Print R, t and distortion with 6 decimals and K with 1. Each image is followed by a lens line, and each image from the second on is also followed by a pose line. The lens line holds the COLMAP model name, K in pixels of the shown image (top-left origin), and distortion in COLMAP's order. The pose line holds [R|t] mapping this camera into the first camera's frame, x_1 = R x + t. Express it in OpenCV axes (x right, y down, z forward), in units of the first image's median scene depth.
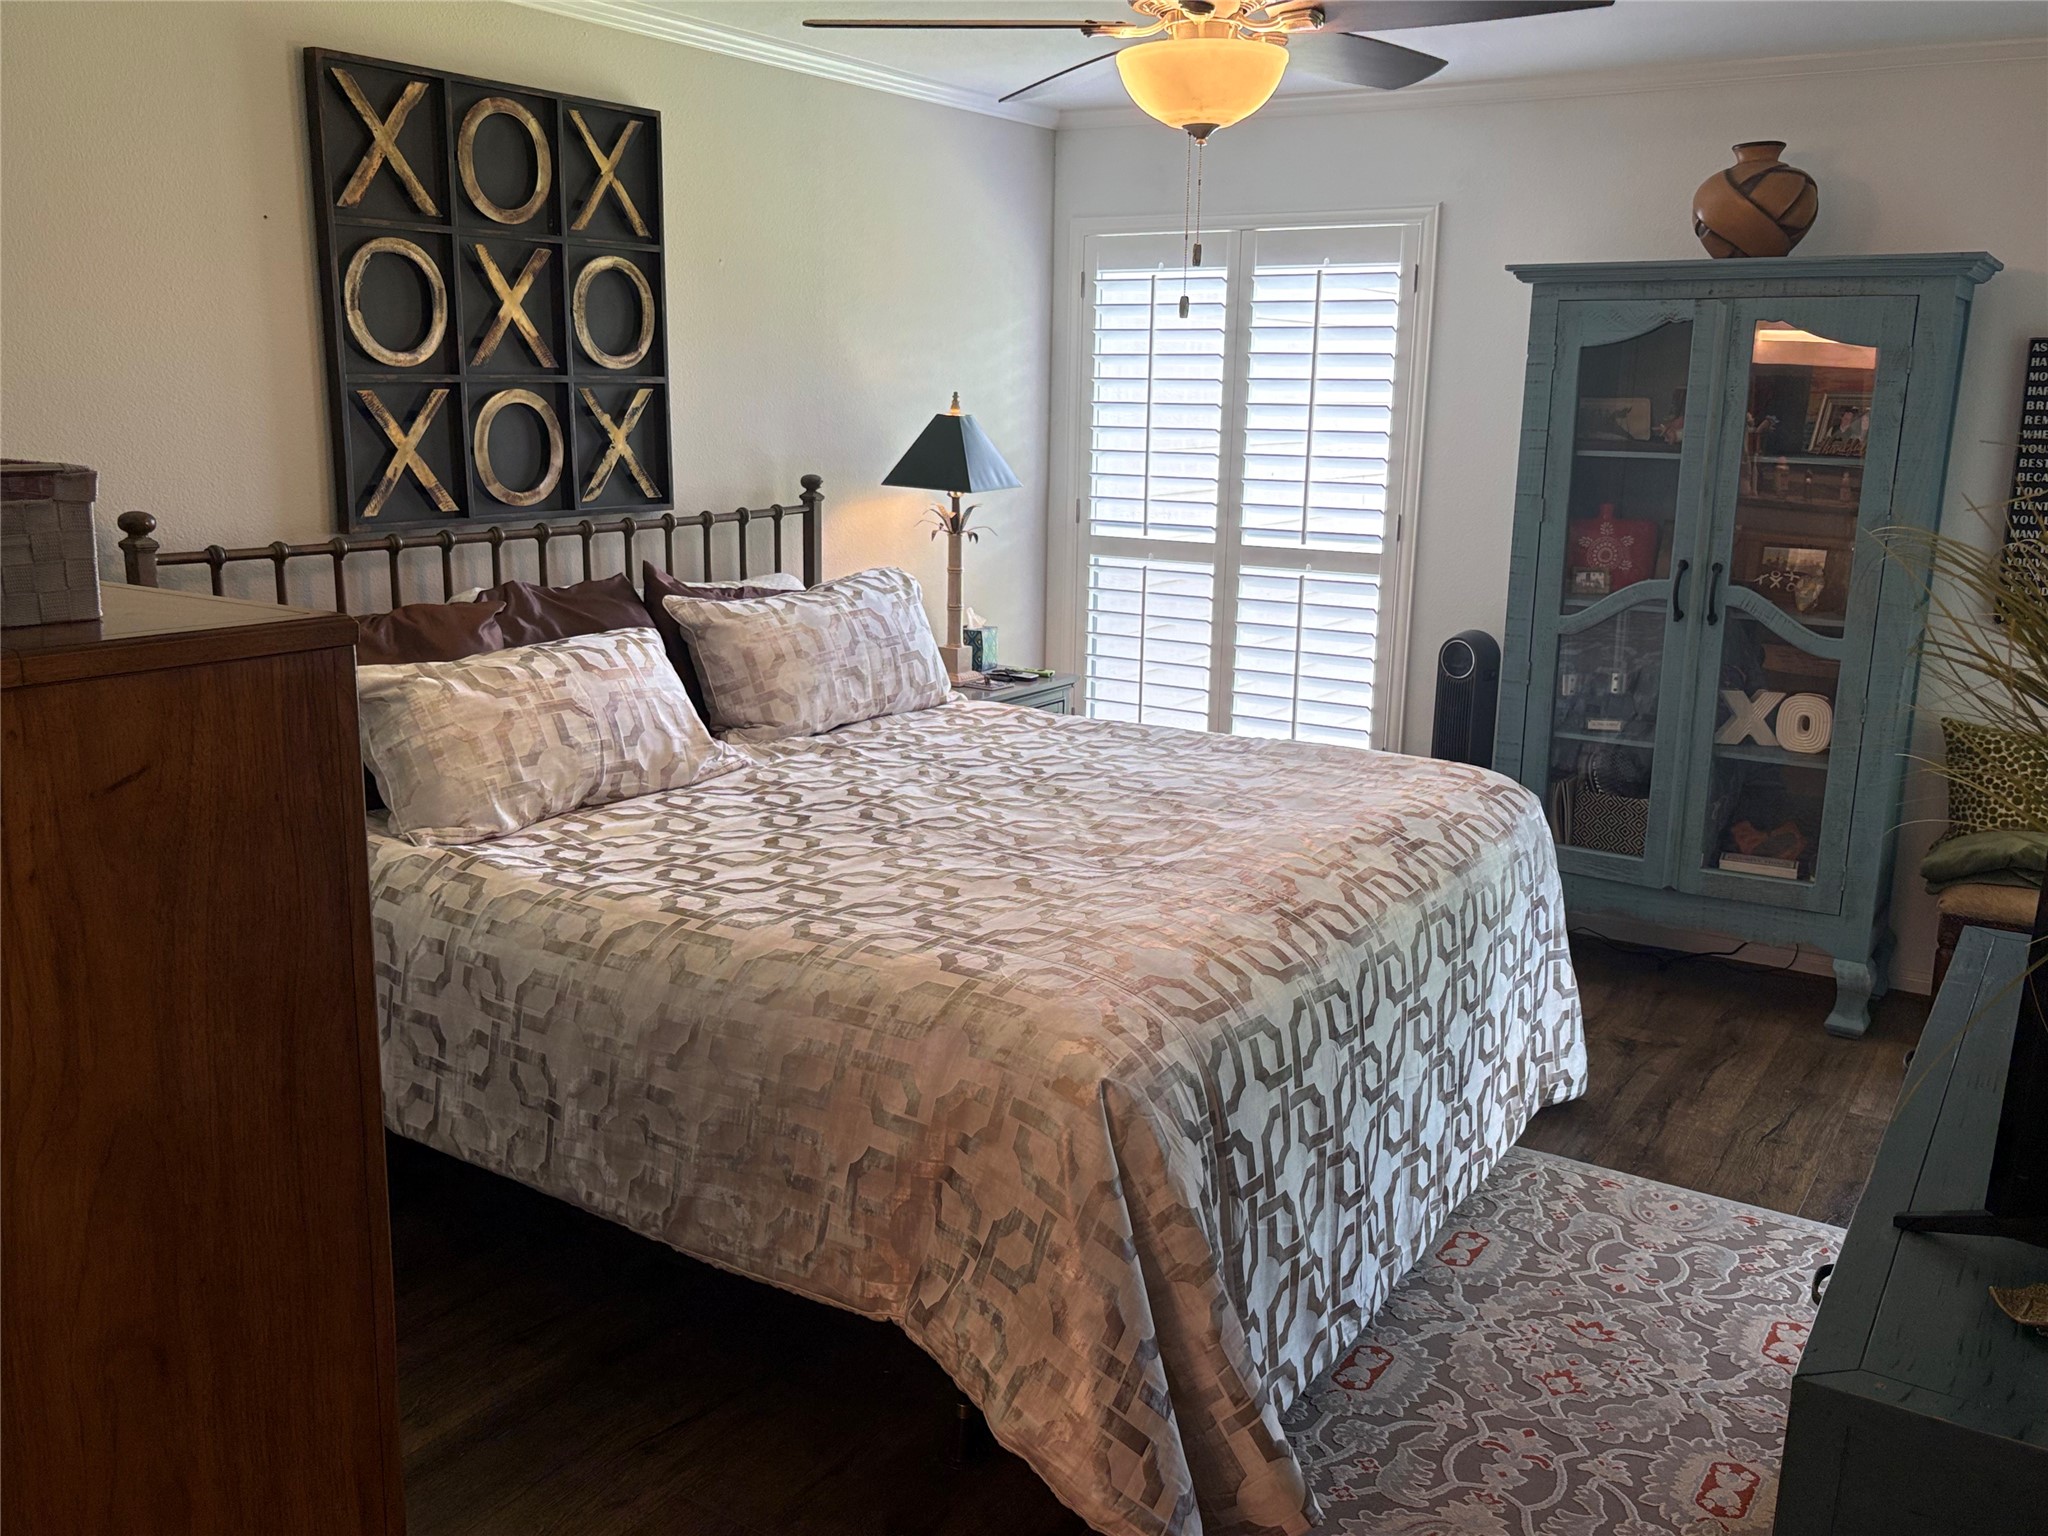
lens RADIAL K [[1734.0, 0, 1024.0], [0, 1734.0, 768.0], [0, 0, 1]] dist [0.017175, -0.043154]
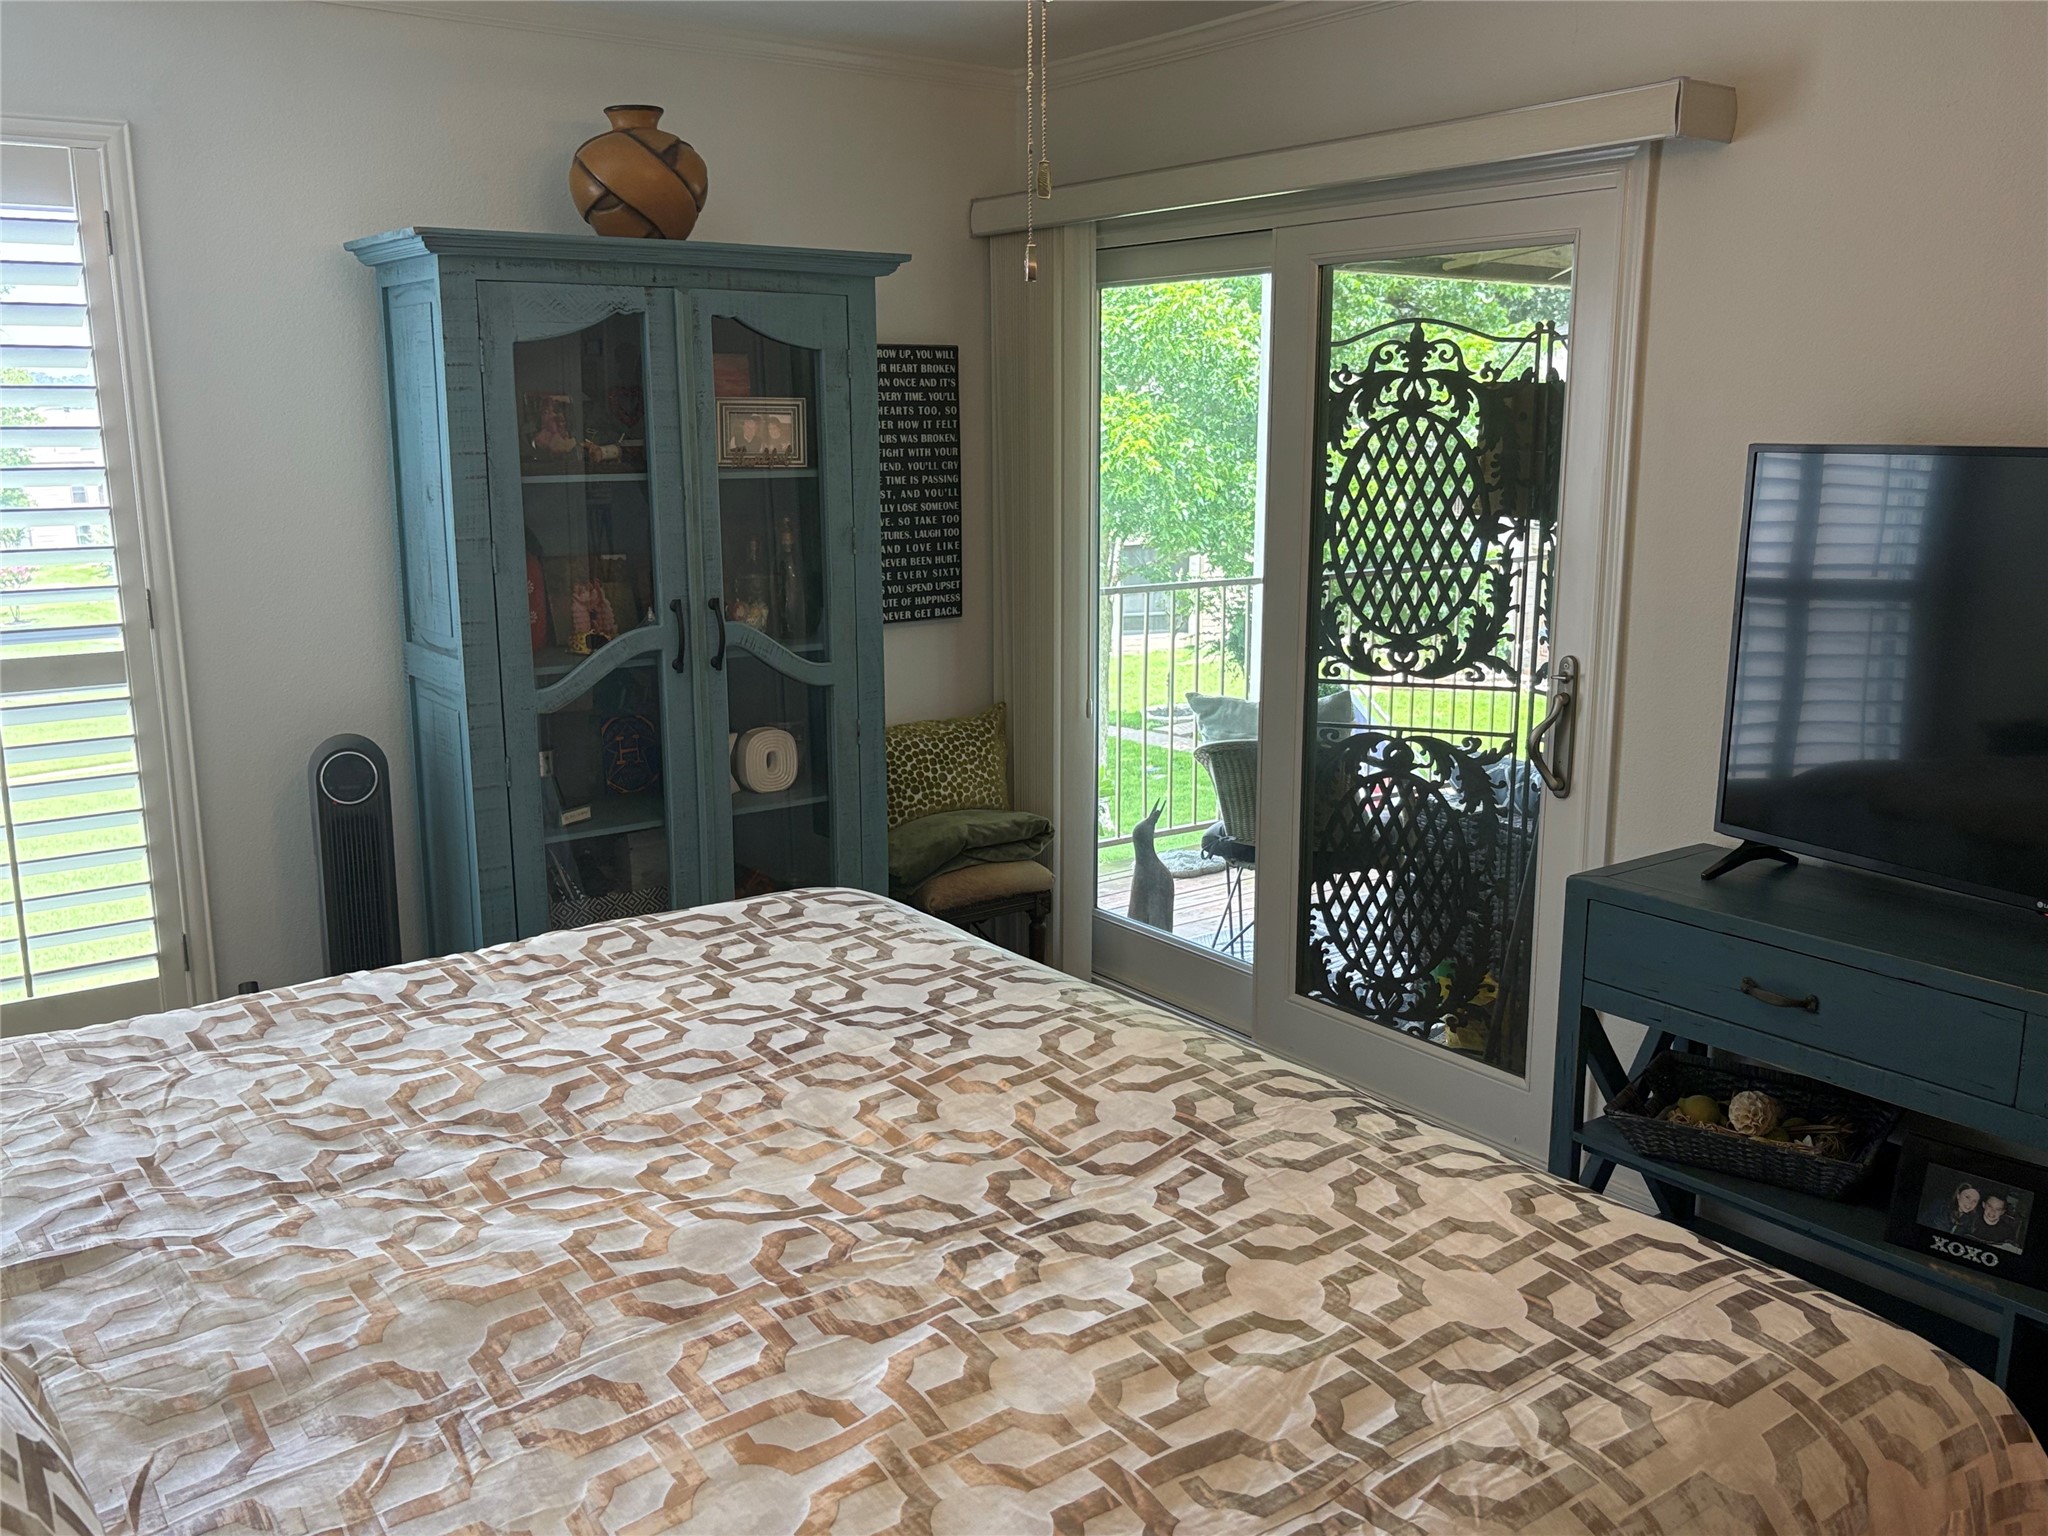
lens RADIAL K [[1734.0, 0, 1024.0], [0, 1734.0, 768.0], [0, 0, 1]] dist [0.017175, -0.043154]
pose [[0.349912, -0.205324, 0.914004, -0.347959], [0.205948, 0.968675, 0.138762, -0.123927], [-0.913864, 0.139683, 0.381237, 0.543308]]
